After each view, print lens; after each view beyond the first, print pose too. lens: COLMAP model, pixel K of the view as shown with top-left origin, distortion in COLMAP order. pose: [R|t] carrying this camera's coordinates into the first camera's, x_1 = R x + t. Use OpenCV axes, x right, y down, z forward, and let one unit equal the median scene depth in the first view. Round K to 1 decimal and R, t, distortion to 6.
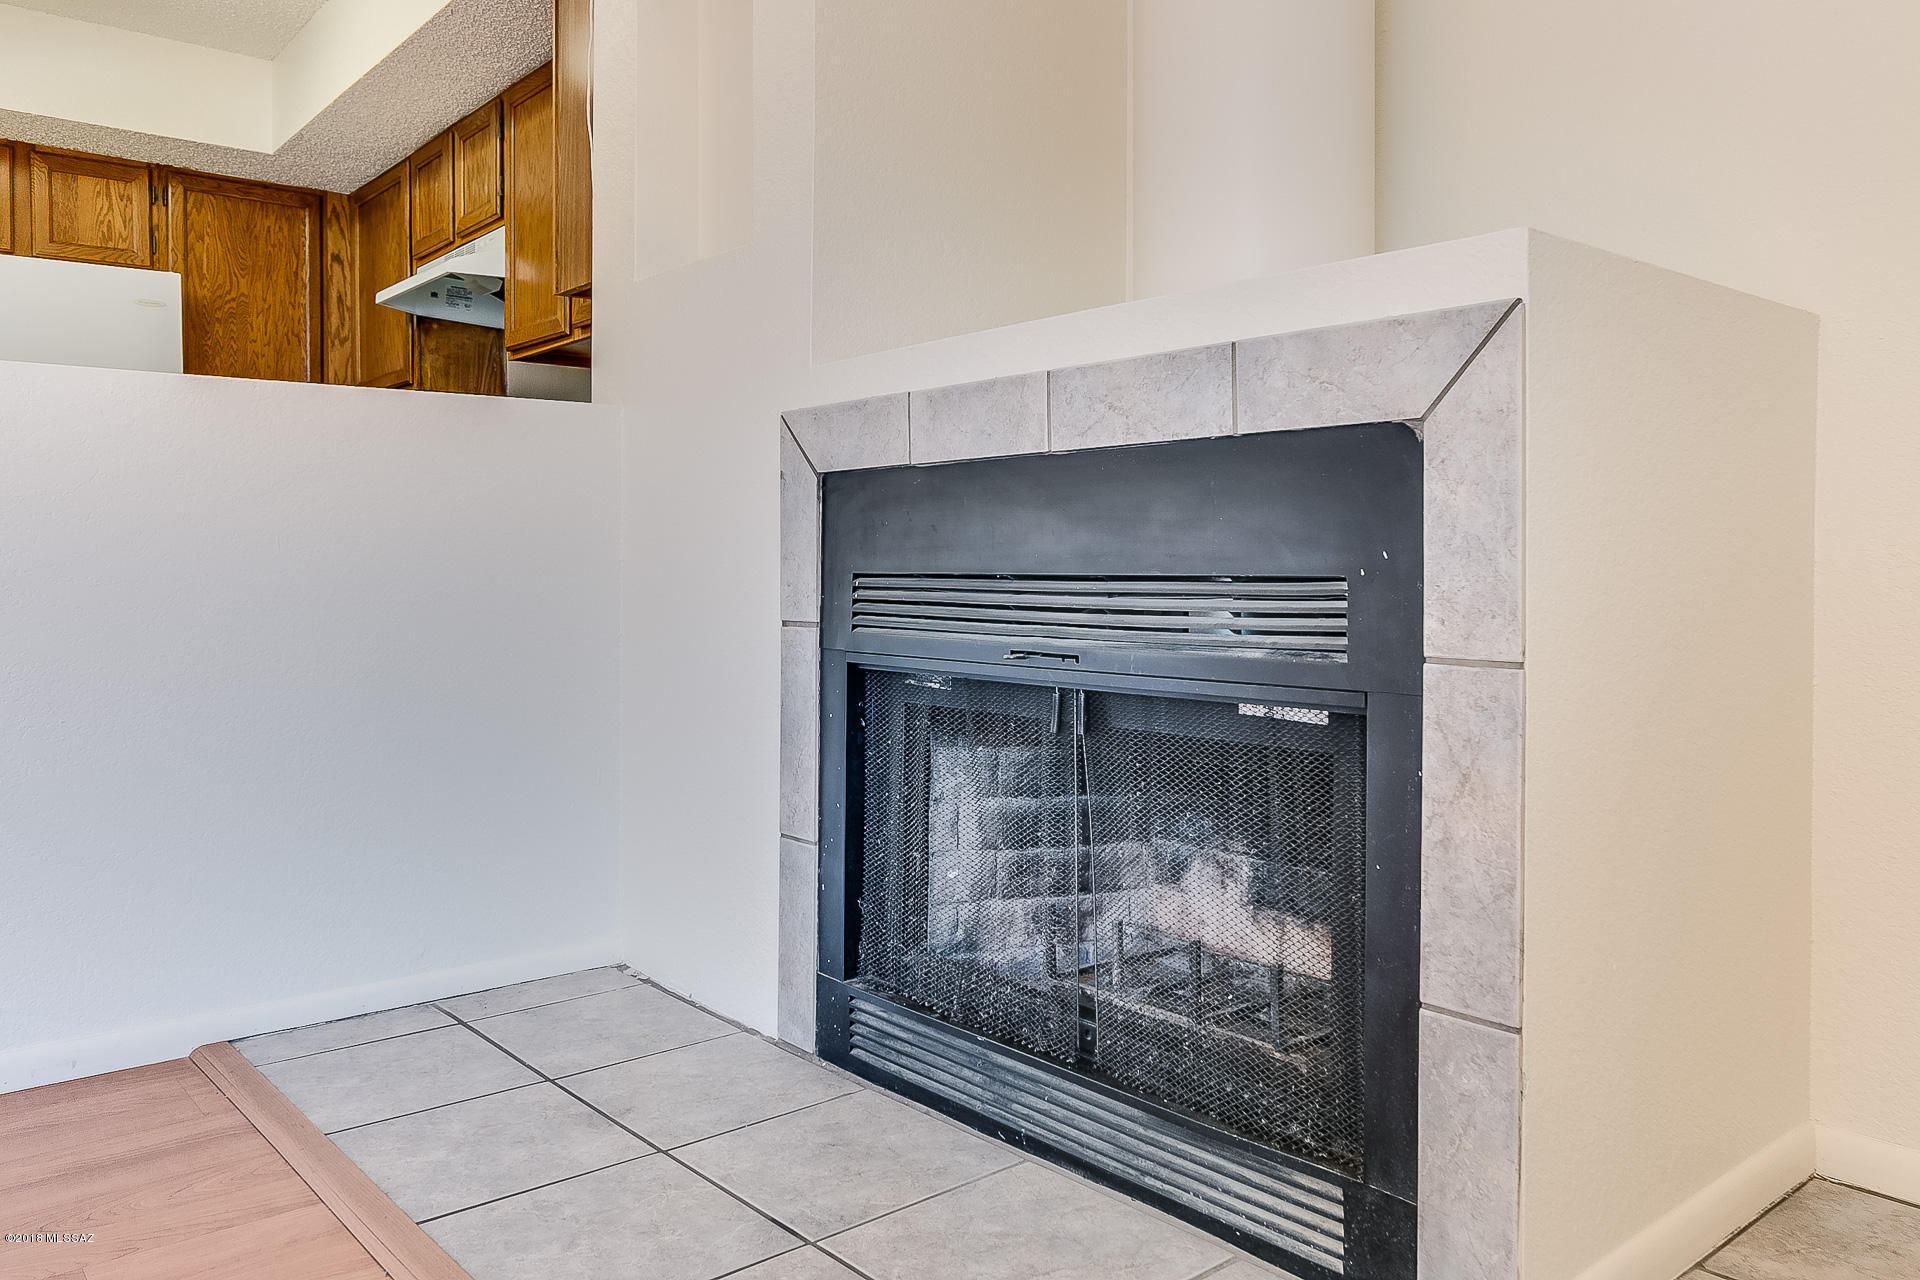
lens RADIAL K [[1433.4, 0, 977.7], [0, 1433.4, 540.2], [0, 0, 1]] dist [0.007489, 0.002741]
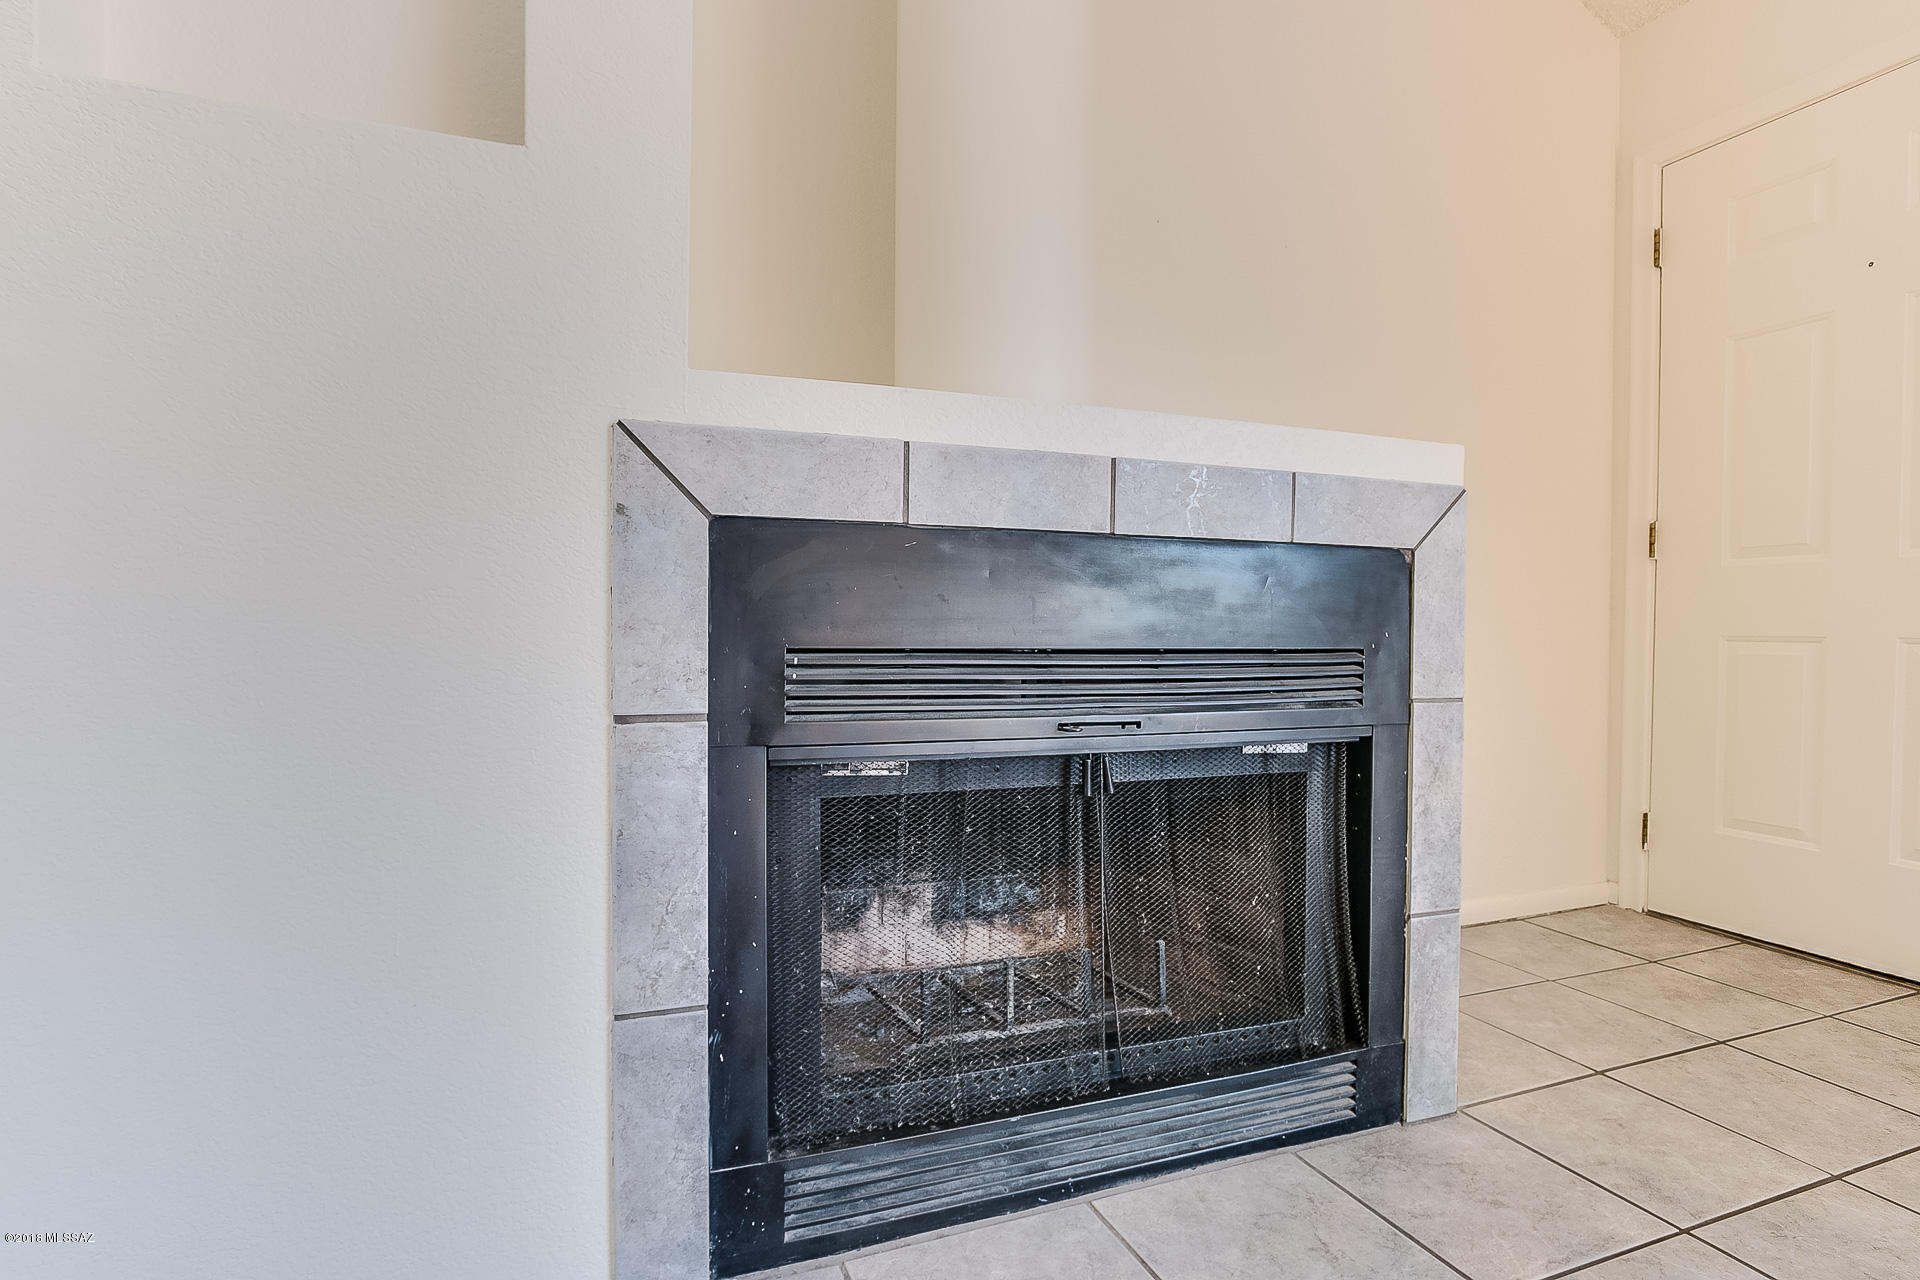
lens RADIAL K [[941.8, 0, 951.5], [0, 941.8, 638.1], [0, 0, 1]] dist [-0.014825, 0.008855]
pose [[0.340464, -0.001395, 0.940256, -0.580455], [-0.023096, 0.999685, 0.009846, 0.010735], [-0.939974, -0.025068, 0.340325, 0.777974]]
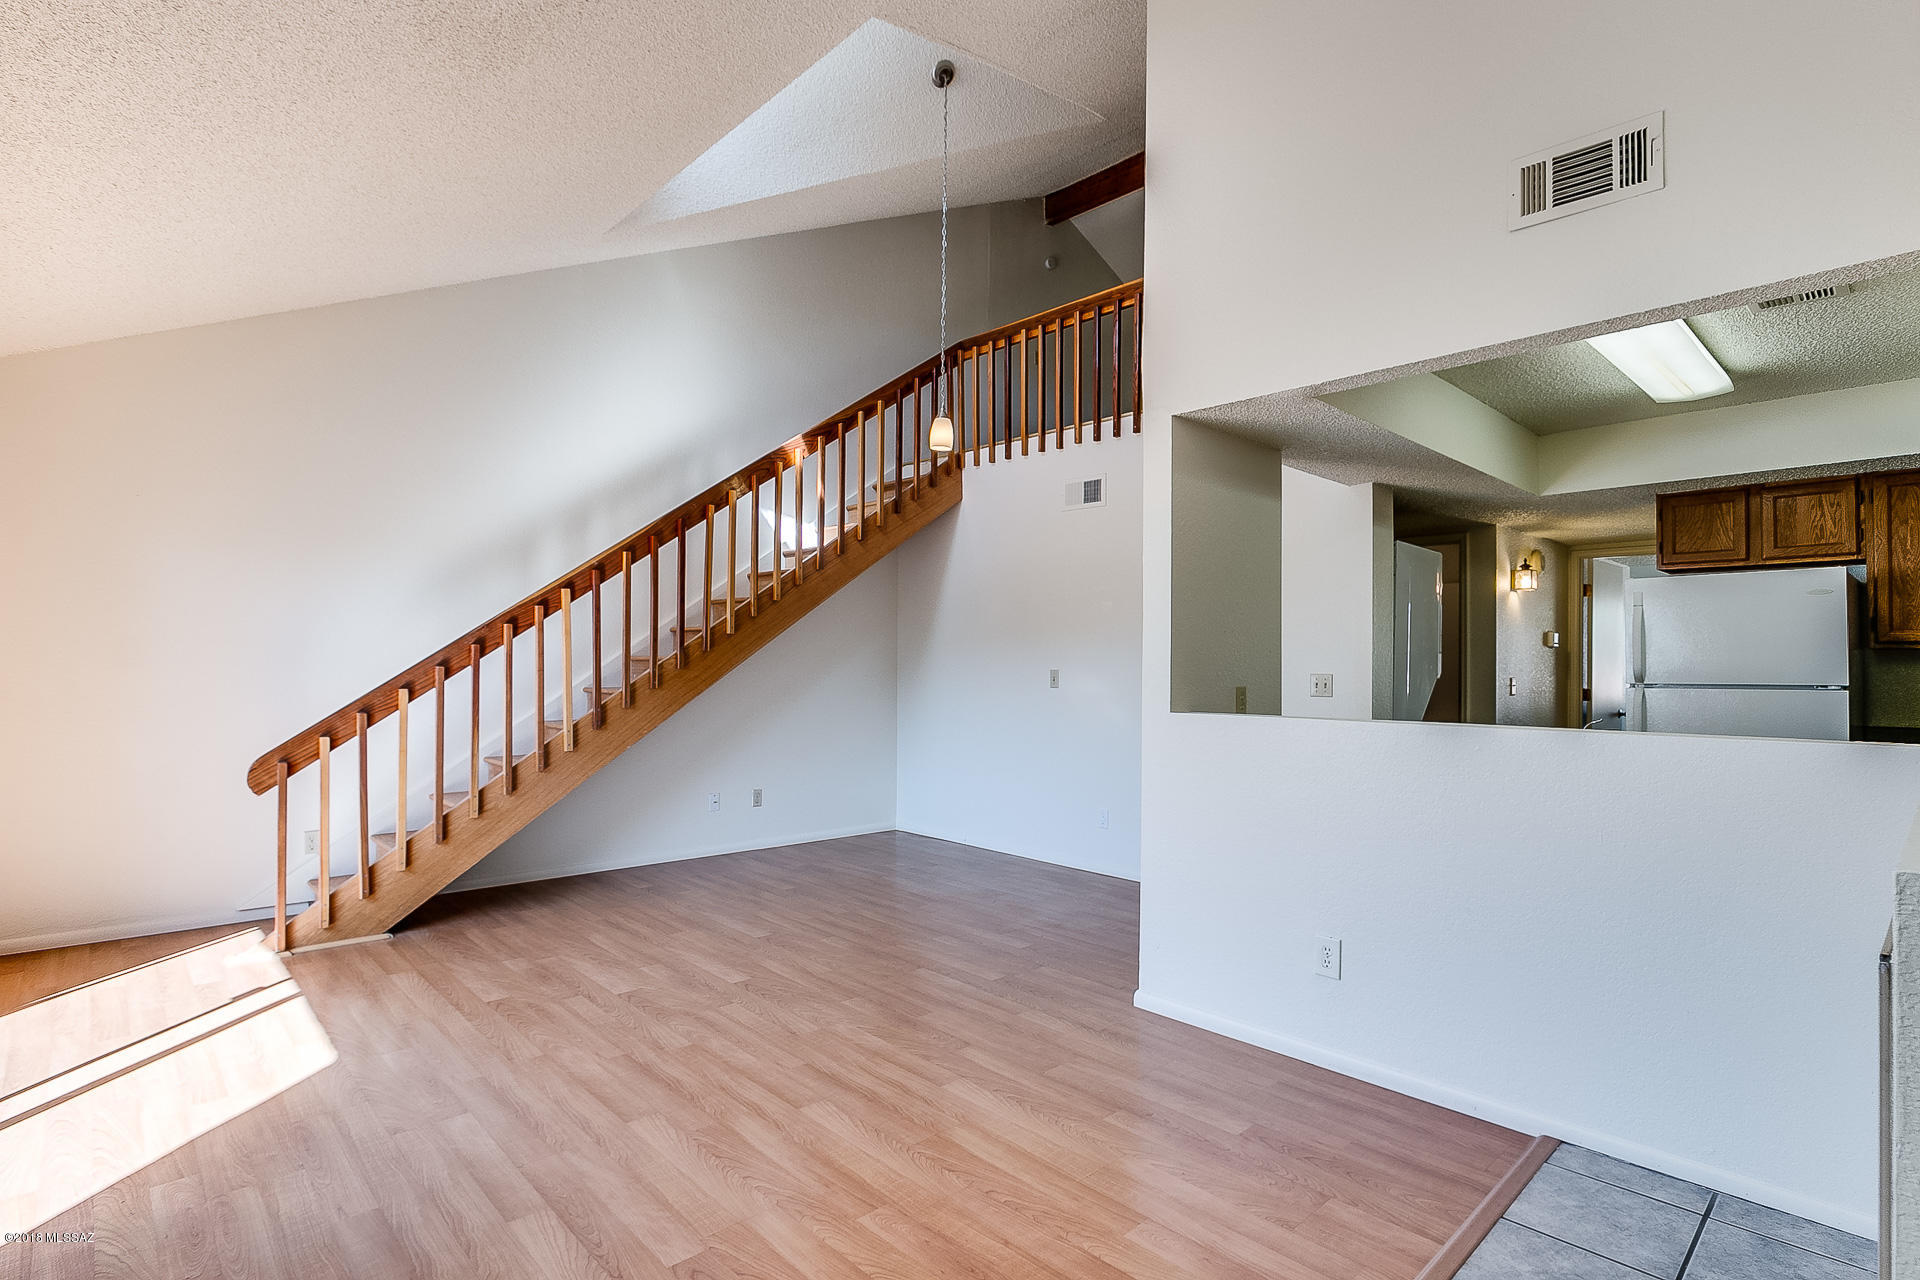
lens RADIAL K [[941.8, 0, 953.9], [0, 941.8, 657.1], [0, 0, 1]] dist [-0.014825, 0.008855]
pose [[0.058130, -0.008933, -0.998269, 0.561442], [0.007540, 0.999935, -0.008509, -0.219046], [0.998281, -0.007032, 0.058194, 0.278968]]
